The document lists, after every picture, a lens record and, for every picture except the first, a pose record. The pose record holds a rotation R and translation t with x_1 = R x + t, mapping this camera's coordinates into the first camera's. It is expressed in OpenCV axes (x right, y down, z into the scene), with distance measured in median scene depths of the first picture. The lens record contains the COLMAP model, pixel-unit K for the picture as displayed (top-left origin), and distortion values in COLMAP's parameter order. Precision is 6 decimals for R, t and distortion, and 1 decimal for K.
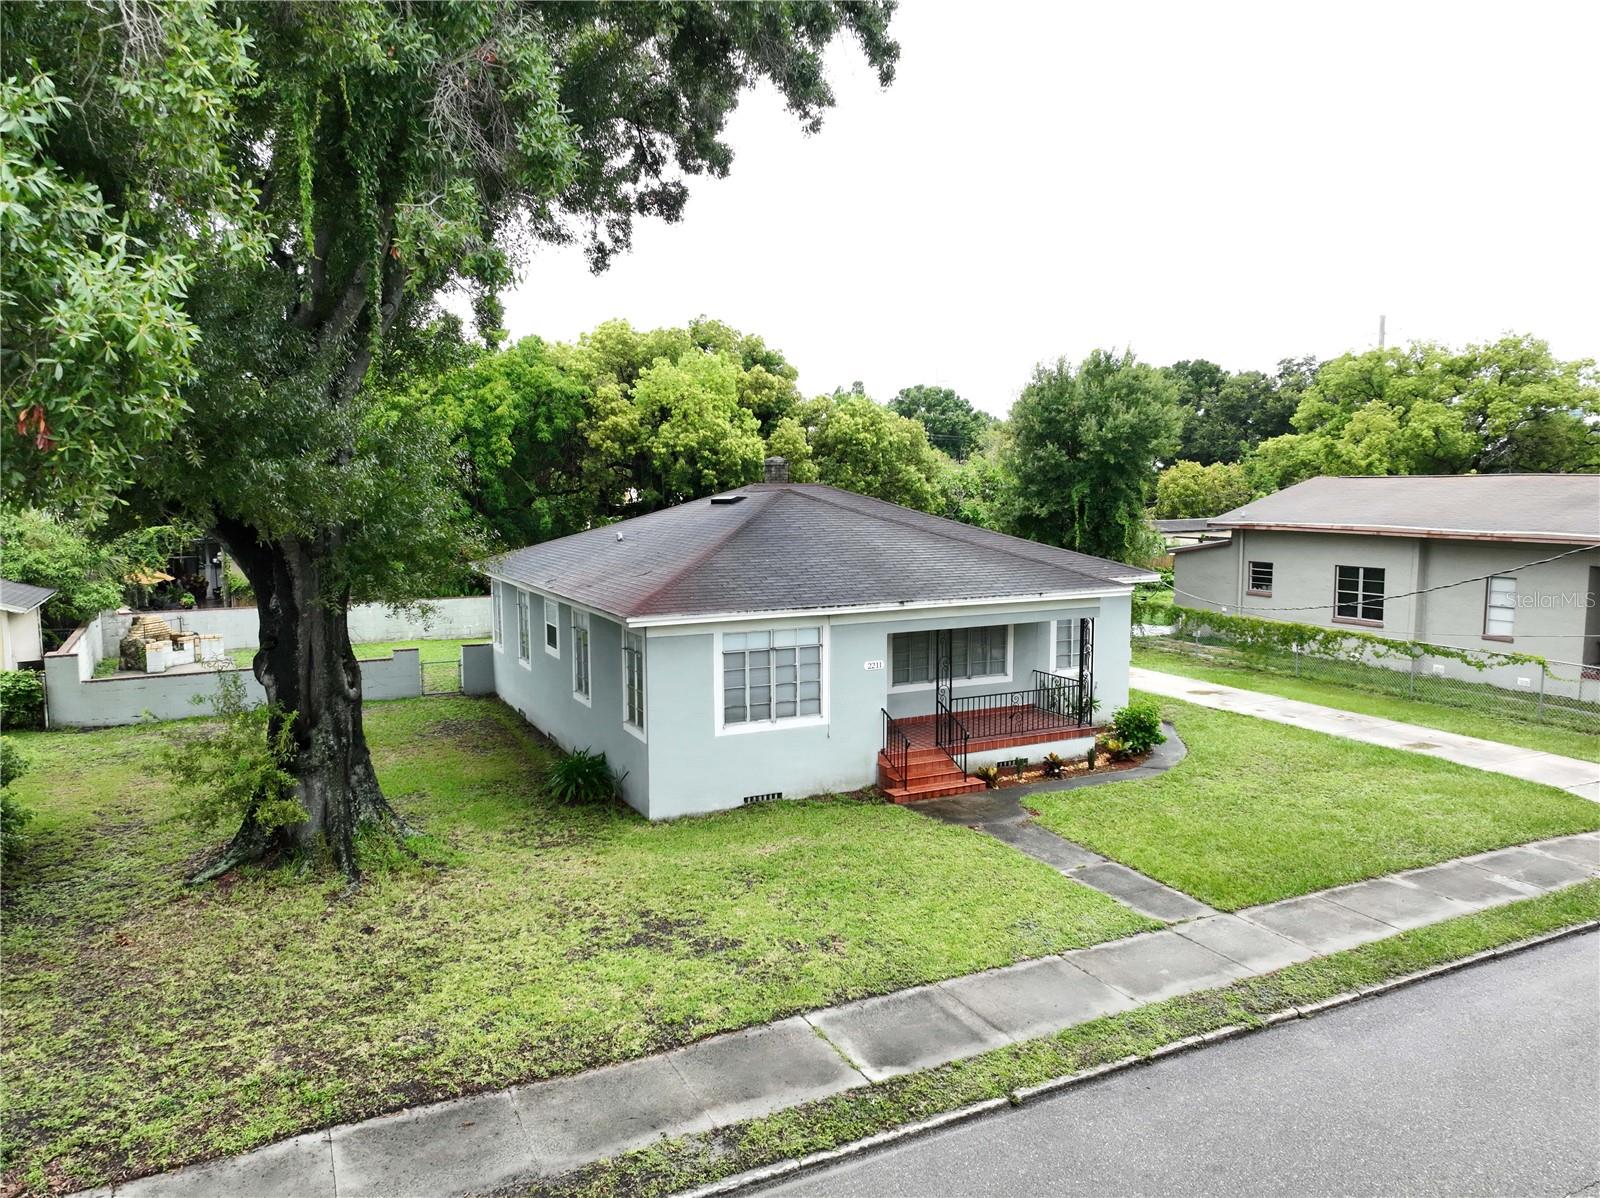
lens RADIAL K [[1123.4, 0, 800.0], [0, 1123.4, 599.0], [0, 0, 1]] dist [0.004637, 0.011313]
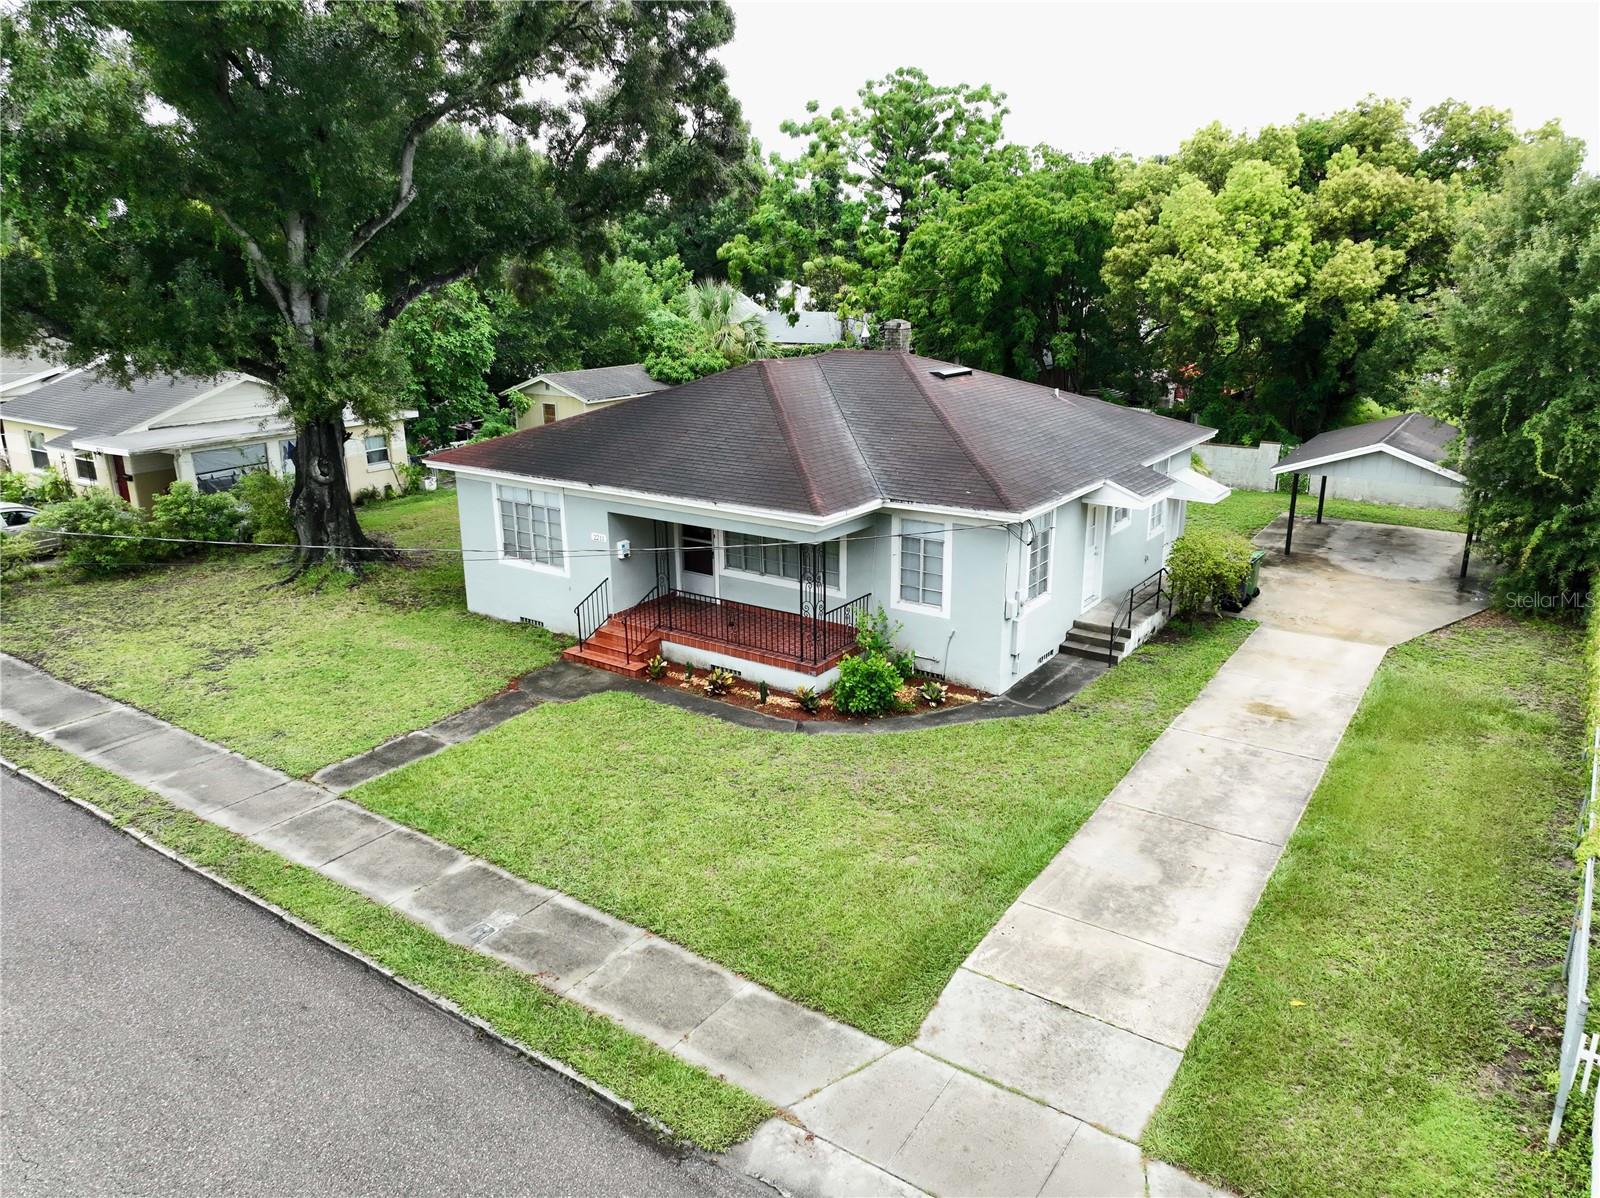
lens RADIAL K [[1123.4, 0, 800.0], [0, 1123.4, 599.0], [0, 0, 1]] dist [0.004637, 0.011313]
pose [[0.473160, 0.254185, -0.843510, 1.154032], [-0.087762, 0.966309, 0.241960, -0.174615], [0.876594, -0.040457, 0.479527, 0.669776]]
